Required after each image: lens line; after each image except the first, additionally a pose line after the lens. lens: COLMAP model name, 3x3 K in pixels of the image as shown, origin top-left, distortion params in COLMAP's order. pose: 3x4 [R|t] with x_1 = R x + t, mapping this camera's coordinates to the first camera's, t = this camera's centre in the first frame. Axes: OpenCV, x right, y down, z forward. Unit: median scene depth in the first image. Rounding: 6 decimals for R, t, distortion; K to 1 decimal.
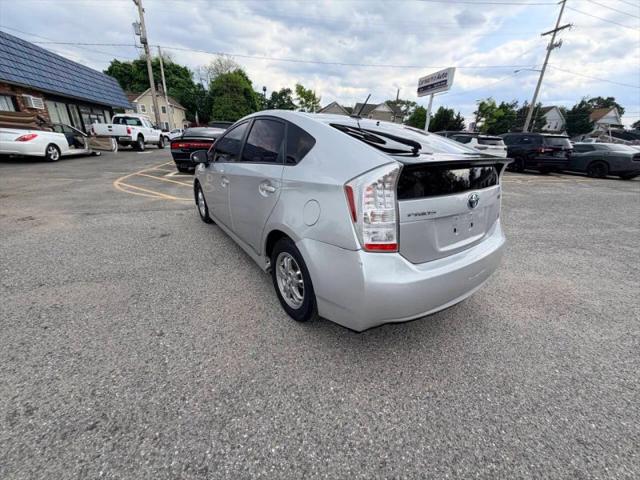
lens RADIAL K [[253.6, 0, 318.3], [0, 253.6, 241.1], [0, 0, 1]] dist [0.000323, -0.000137]
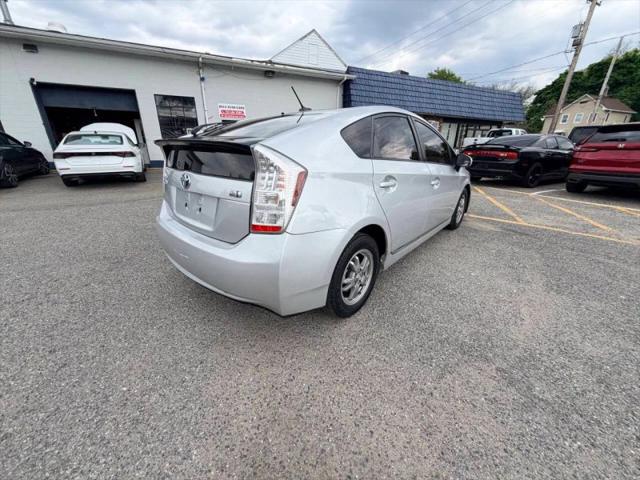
lens RADIAL K [[253.6, 0, 319.1], [0, 253.6, 238.9], [0, 0, 1]] dist [0.000323, -0.000137]
pose [[0.236570, 0.310534, -0.920654, 0.293040], [-0.363299, 0.907090, 0.212607, -0.059385], [0.901137, 0.284176, 0.327407, 0.199659]]
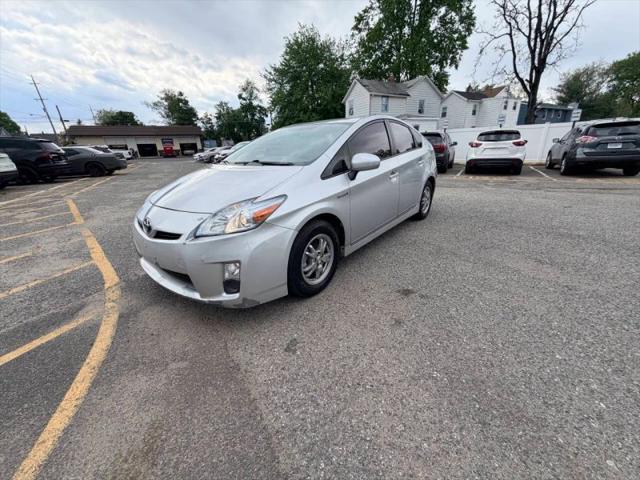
lens RADIAL K [[253.6, 0, 319.2], [0, 253.6, 241.8], [0, 0, 1]] dist [0.000323, -0.000137]
pose [[-0.281229, -0.358633, 0.890108, -0.384881], [0.376531, 0.811925, 0.446097, -0.174660], [-0.882686, 0.460609, -0.093300, 0.434960]]
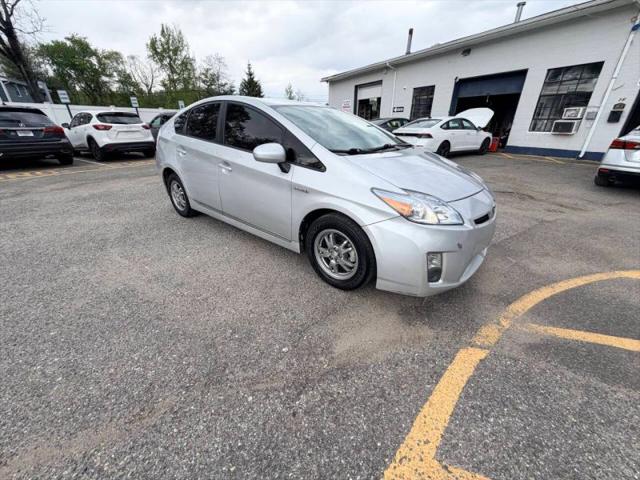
lens RADIAL K [[253.6, 0, 318.4], [0, 253.6, 240.5], [0, 0, 1]] dist [0.000323, -0.000137]
pose [[-0.963835, 0.073424, -0.256185, 0.025318], [-0.135283, 0.693430, 0.707710, -0.256558], [0.229609, 0.716773, -0.658419, 0.651657]]
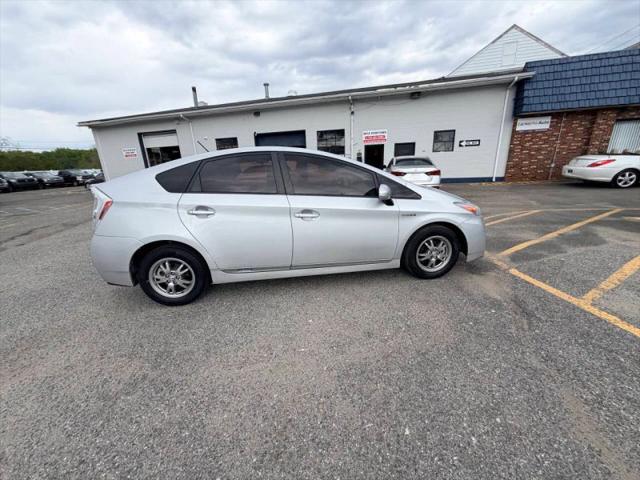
lens RADIAL K [[253.6, 0, 319.7], [0, 253.6, 240.6], [0, 0, 1]] dist [0.000323, -0.000137]
pose [[-0.456293, 0.237537, -0.857539, 0.276719], [-0.310316, 0.860732, 0.403540, -0.192112], [0.833967, 0.450241, -0.319034, 0.497601]]
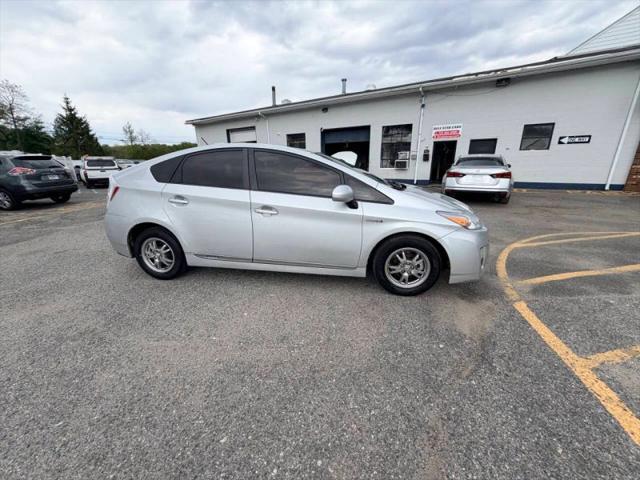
lens RADIAL K [[253.6, 0, 319.2], [0, 253.6, 241.2], [0, 0, 1]] dist [0.000323, -0.000137]
pose [[-0.703032, 0.183385, -0.687107, 0.199460], [-0.277945, 0.818478, 0.502833, -0.229102], [0.654593, 0.544486, -0.524445, 0.585633]]
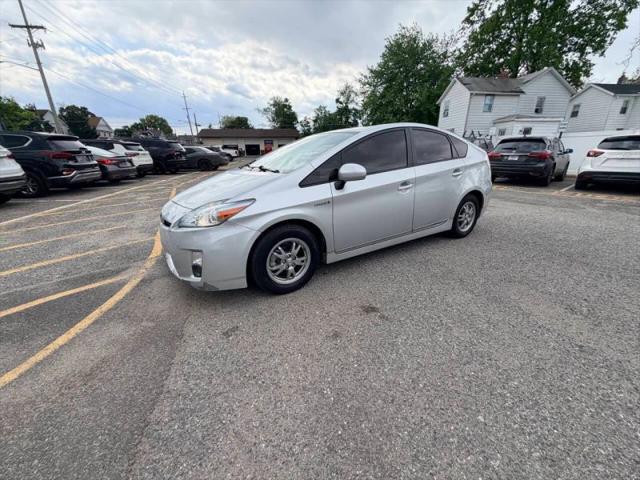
lens RADIAL K [[253.6, 0, 319.3], [0, 253.6, 242.1], [0, 0, 1]] dist [0.000323, -0.000137]
pose [[0.053259, -0.367908, 0.928336, -0.404298], [0.381736, 0.866546, 0.321520, -0.144516], [-0.922736, 0.337256, 0.186595, 0.346115]]
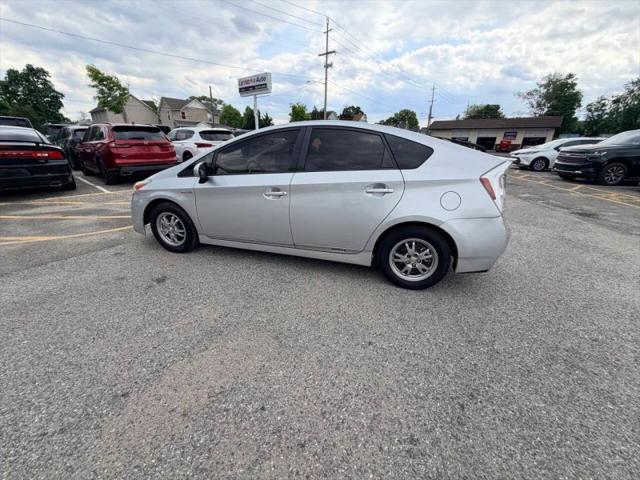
lens RADIAL K [[253.6, 0, 318.9], [0, 253.6, 241.9], [0, 0, 1]] dist [0.000323, -0.000137]
pose [[0.785286, -0.245139, 0.568535, -0.233378], [0.239755, 0.967034, 0.085803, -0.030332], [-0.570827, 0.068930, 0.818172, 0.046996]]
